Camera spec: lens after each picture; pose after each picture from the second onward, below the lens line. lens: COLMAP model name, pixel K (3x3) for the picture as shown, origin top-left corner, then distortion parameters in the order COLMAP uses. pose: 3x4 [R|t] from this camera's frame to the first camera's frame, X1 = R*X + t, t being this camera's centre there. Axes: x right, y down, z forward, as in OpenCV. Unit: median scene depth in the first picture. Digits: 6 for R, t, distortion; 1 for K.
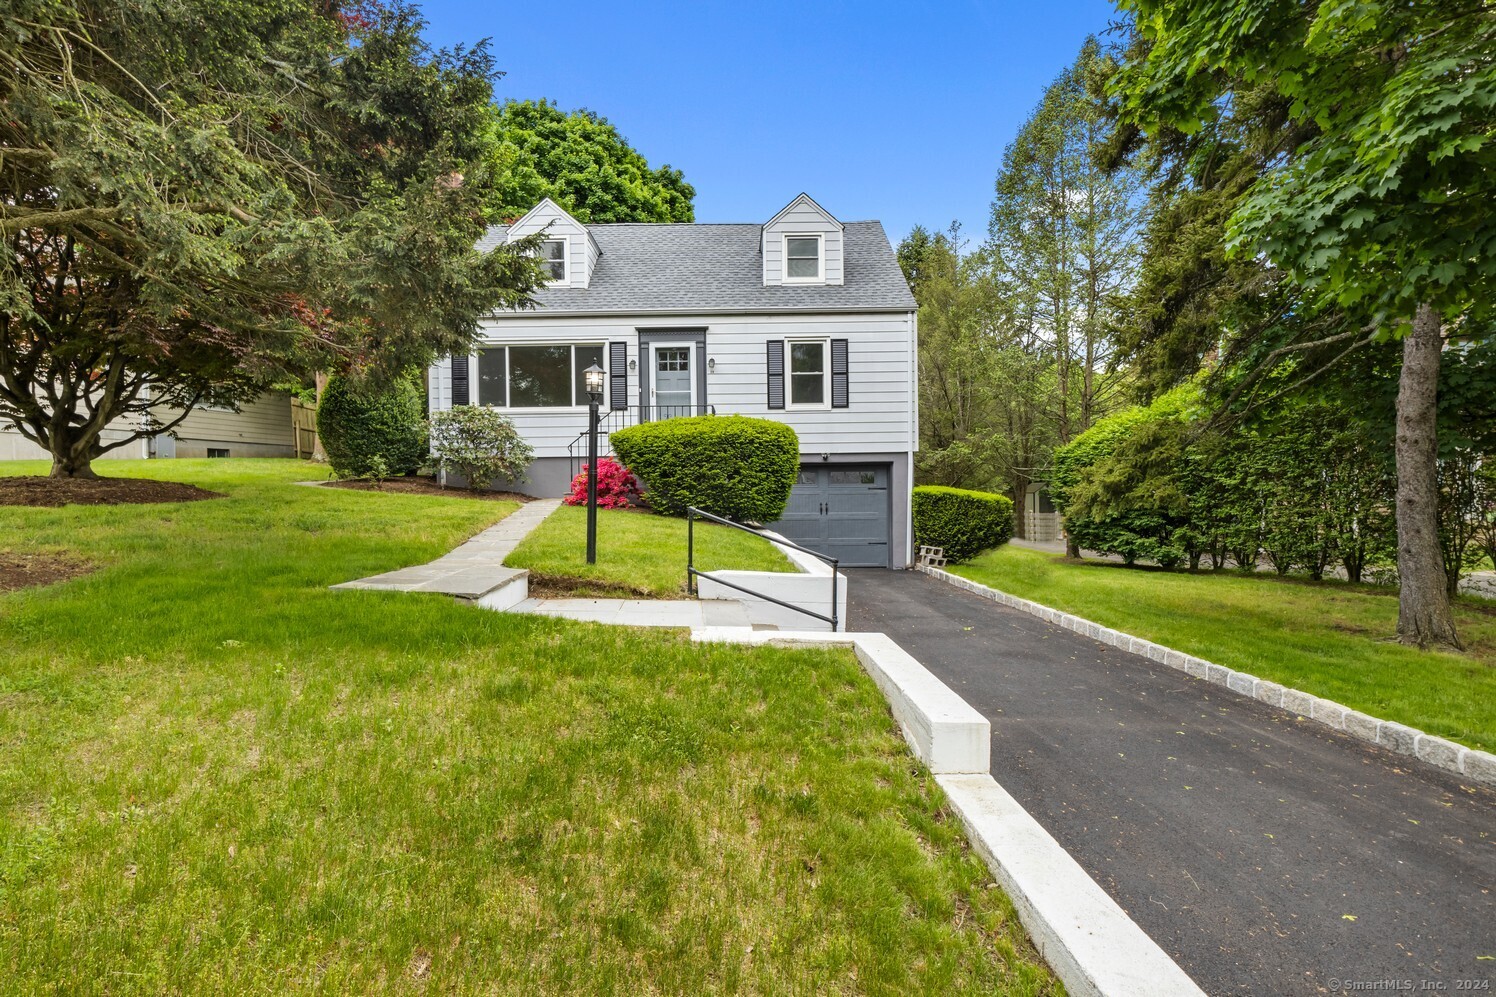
lens RADIAL K [[738.6, 0, 746.2], [0, 738.6, 507.0], [0, 0, 1]] dist [0.000830, 0.000216]
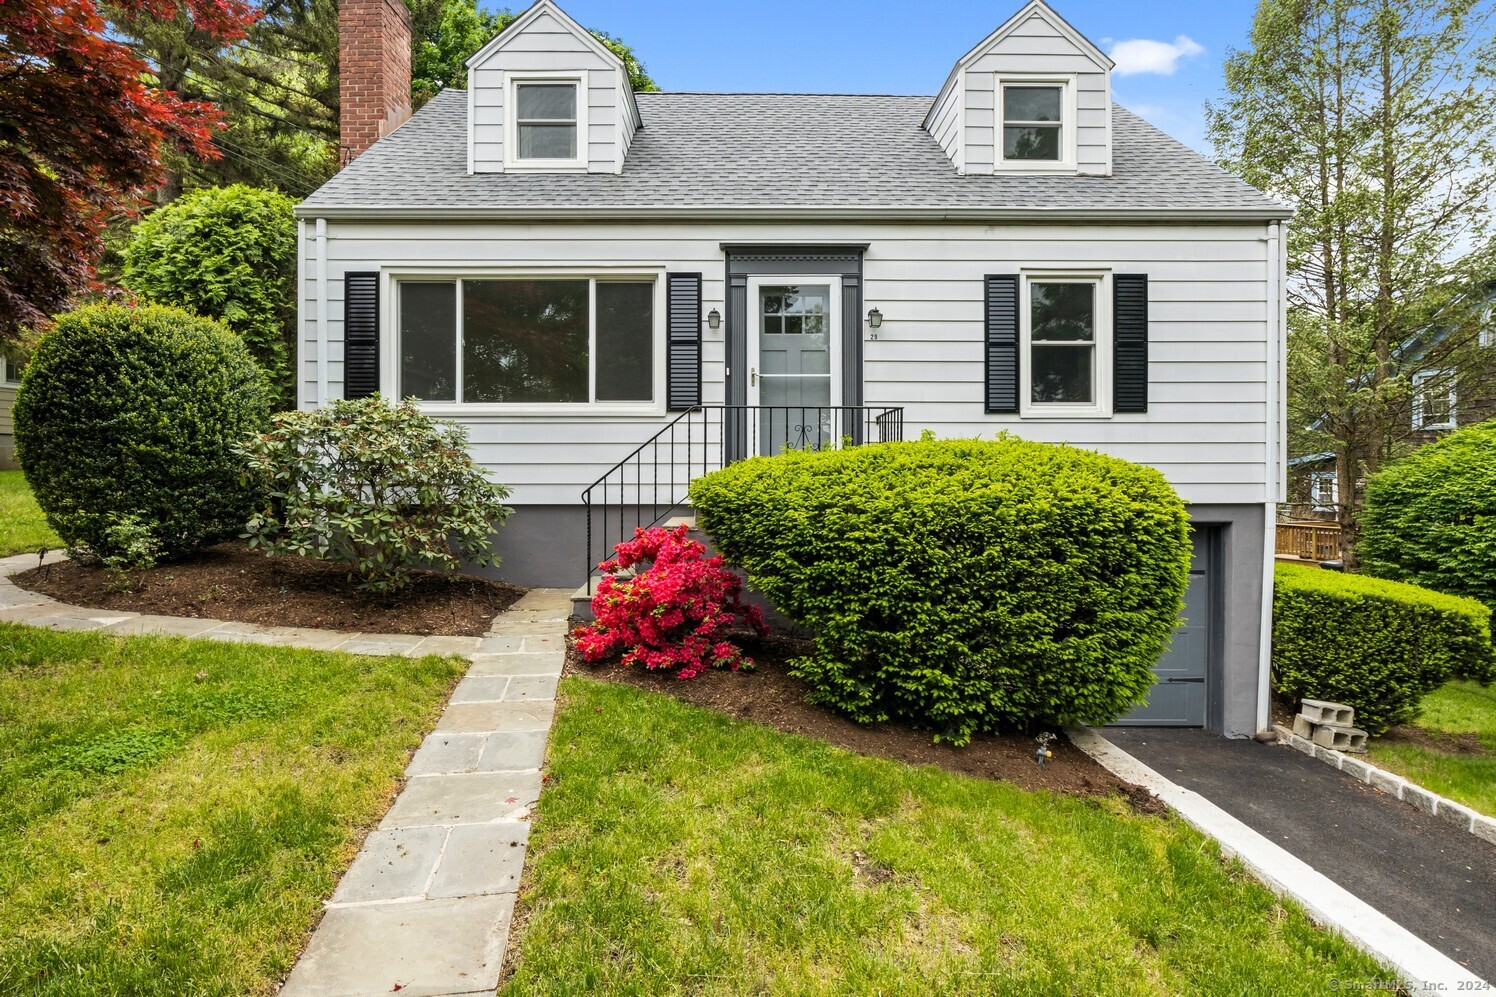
lens RADIAL K [[738.6, 0, 747.7], [0, 738.6, 485.6], [0, 0, 1]] dist [0.000830, 0.000216]
pose [[0.999889, 0.013317, 0.006663, -0.132499], [-0.013278, 0.999895, -0.005774, -0.079480], [-0.006739, 0.005685, 0.999961, 0.507700]]
